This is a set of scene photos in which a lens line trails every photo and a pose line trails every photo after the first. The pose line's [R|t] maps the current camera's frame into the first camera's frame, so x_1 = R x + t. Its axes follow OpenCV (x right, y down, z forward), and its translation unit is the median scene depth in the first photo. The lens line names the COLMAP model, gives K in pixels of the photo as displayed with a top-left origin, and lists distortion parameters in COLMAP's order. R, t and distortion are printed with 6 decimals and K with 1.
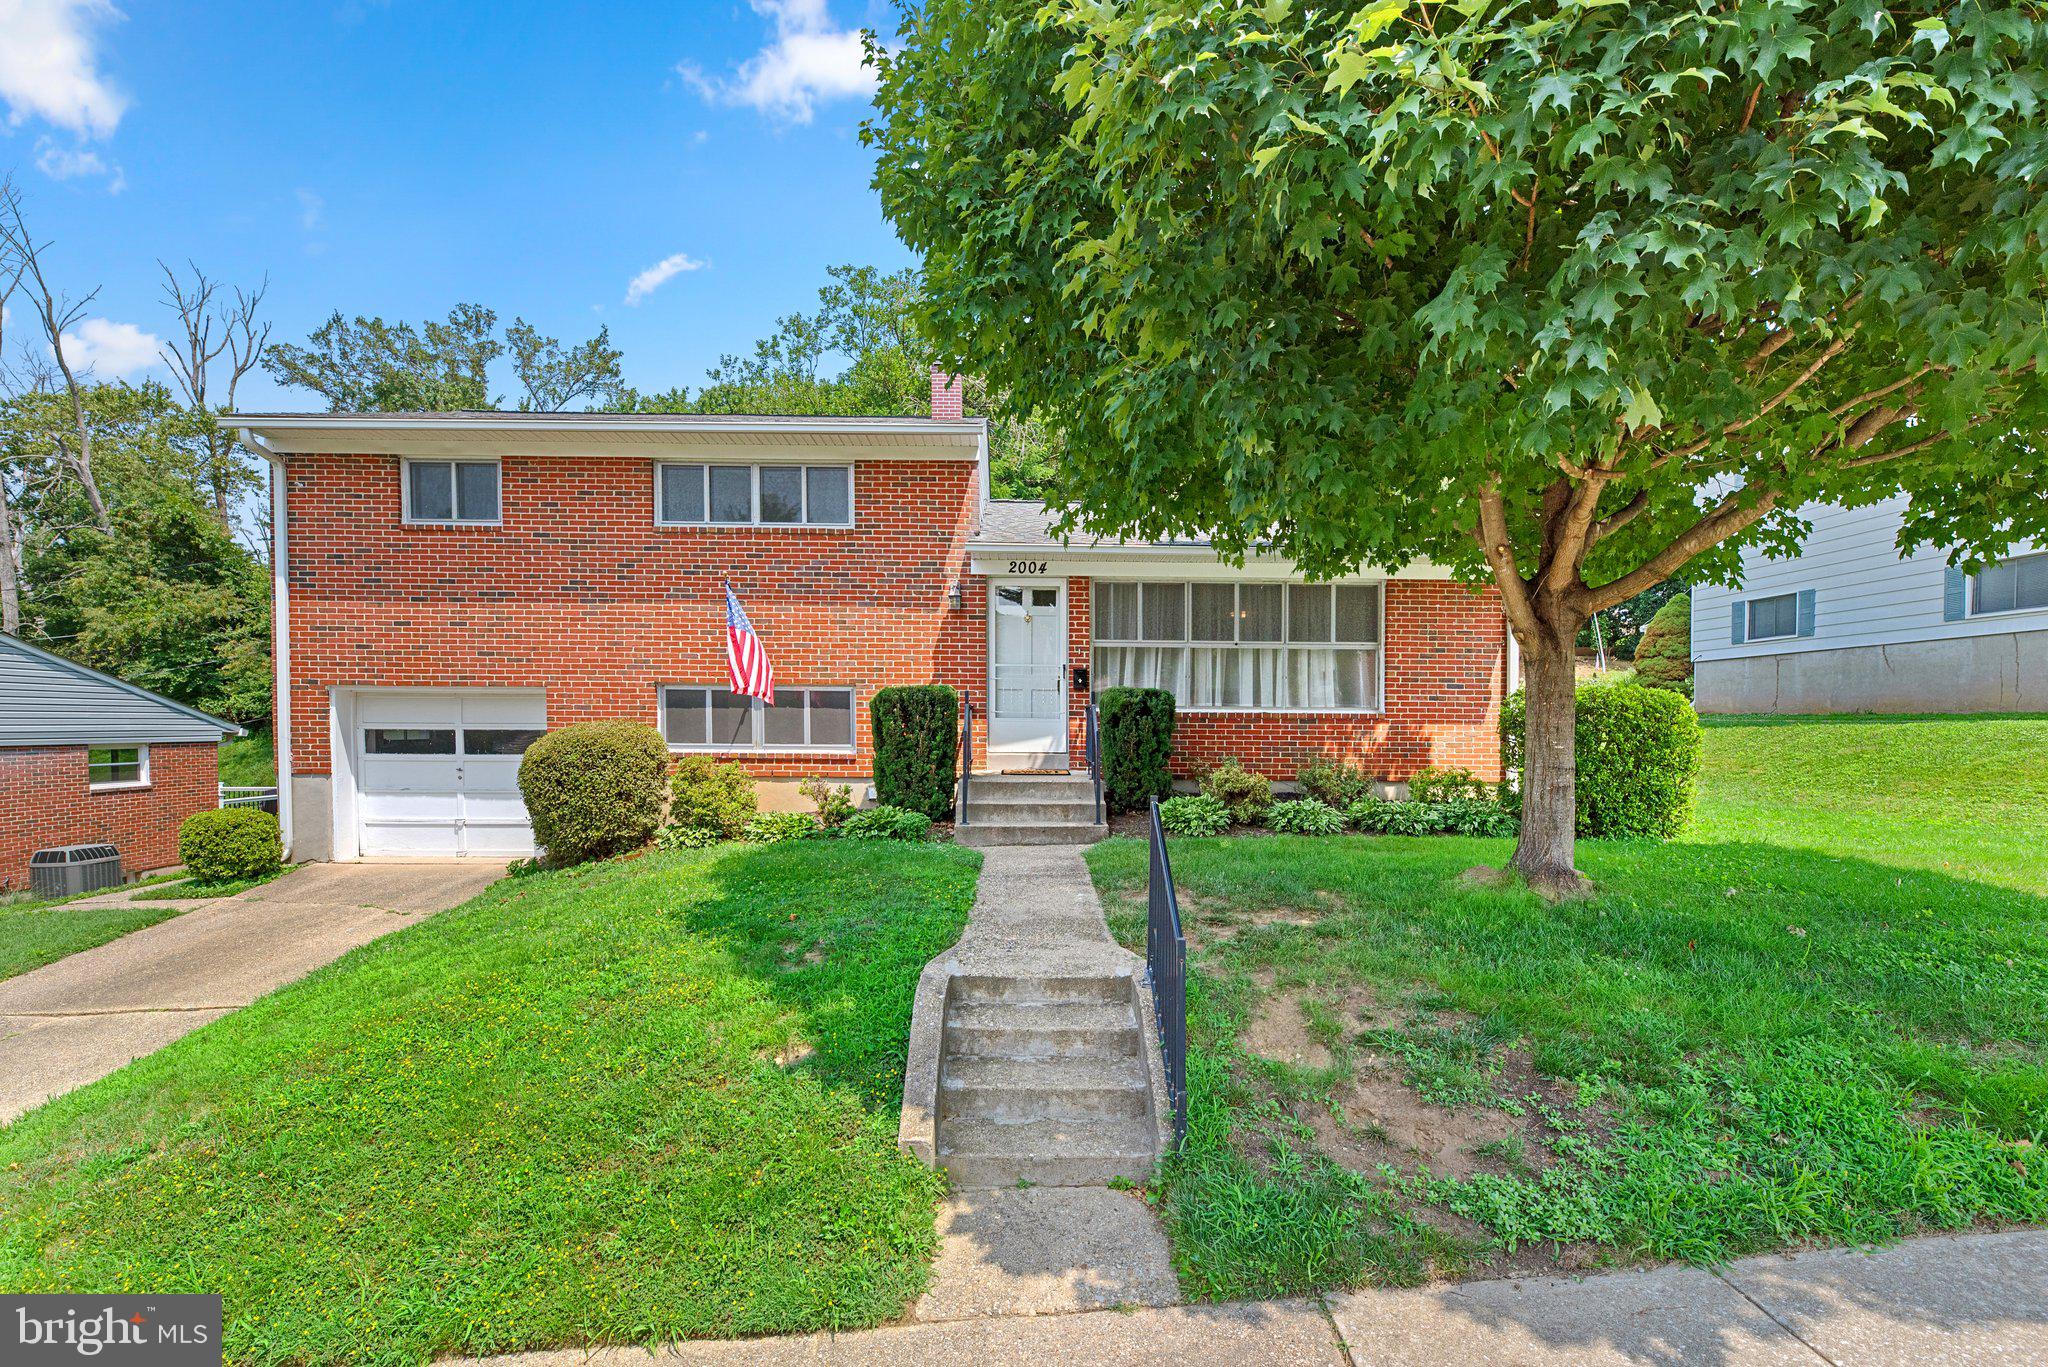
lens RADIAL K [[908.3, 0, 1023.3], [0, 908.3, 754.0], [0, 0, 1]] dist [0.007368, -0.000138]
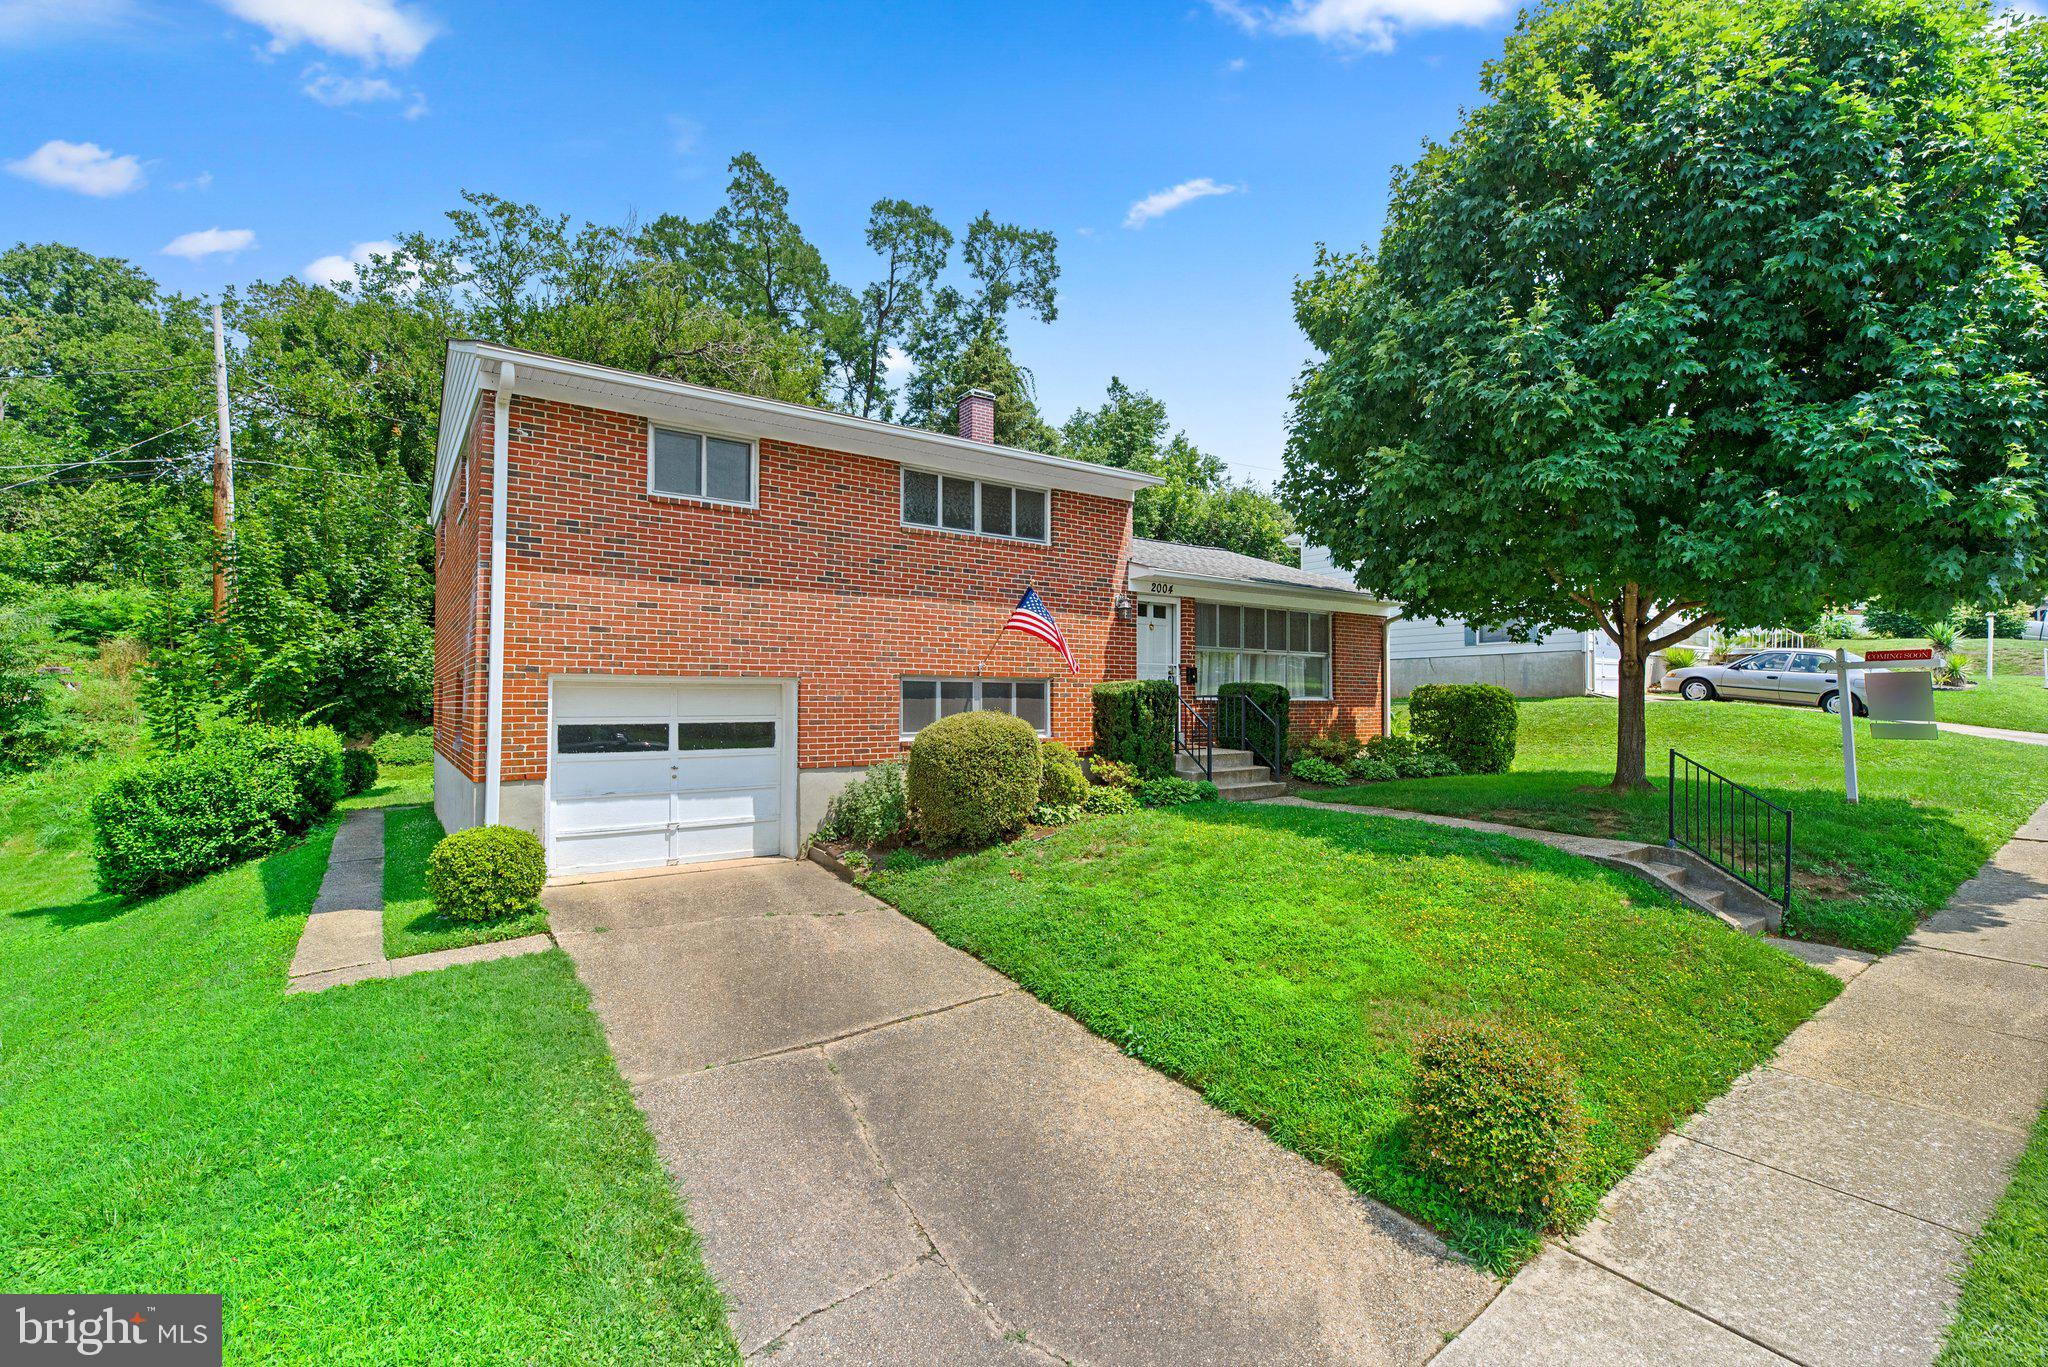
lens RADIAL K [[901.1, 0, 1024.0], [0, 901.1, 683.5], [0, 0, 1]] dist [0.001036, 0.000036]
pose [[0.816237, 0.005417, 0.577691, -0.888232], [0.020425, 0.999060, -0.038228, -0.025694], [-0.577356, 0.043002, 0.815360, 0.074949]]
